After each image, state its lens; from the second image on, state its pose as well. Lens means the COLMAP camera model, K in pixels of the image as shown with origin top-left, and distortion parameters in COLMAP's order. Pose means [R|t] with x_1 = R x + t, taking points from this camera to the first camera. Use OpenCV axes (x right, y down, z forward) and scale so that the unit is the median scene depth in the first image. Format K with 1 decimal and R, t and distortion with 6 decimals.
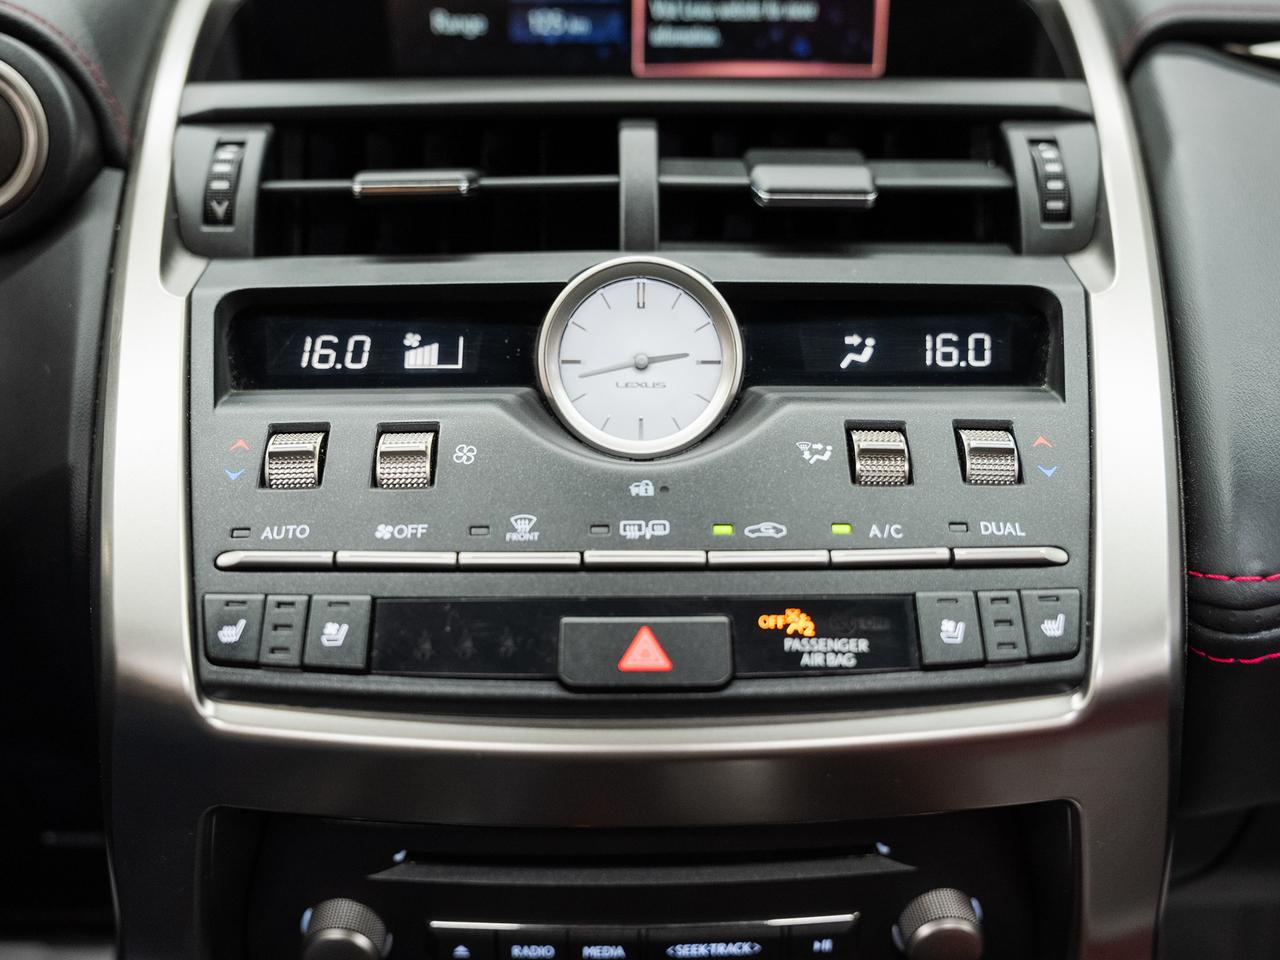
lens RADIAL K [[1190.9, 0, 643.9], [0, 1190.9, 490.4], [0, 0, 1]] dist [0.015828, 0.000000]
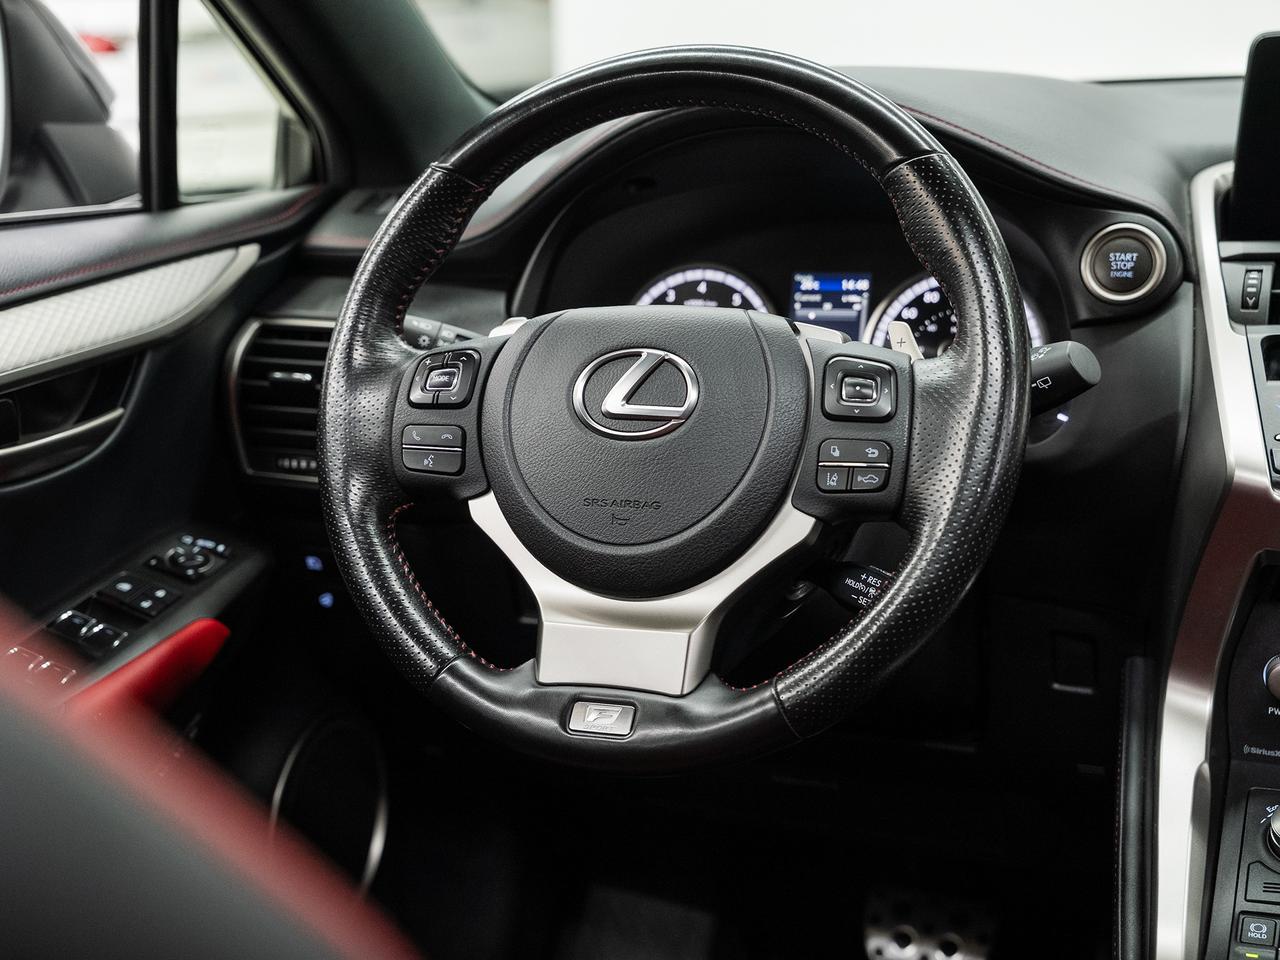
lens RADIAL K [[1950.9, 0, 629.0], [0, 1950.9, 514.5], [0, 0, 1]] dist [0.068846, 0.000000]
pose [[0.923714, 0.059655, -0.378410, -0.066396], [-0.133461, 0.976029, -0.171917, 0.980921], [0.359084, 0.209305, 0.909533, -2.746006]]
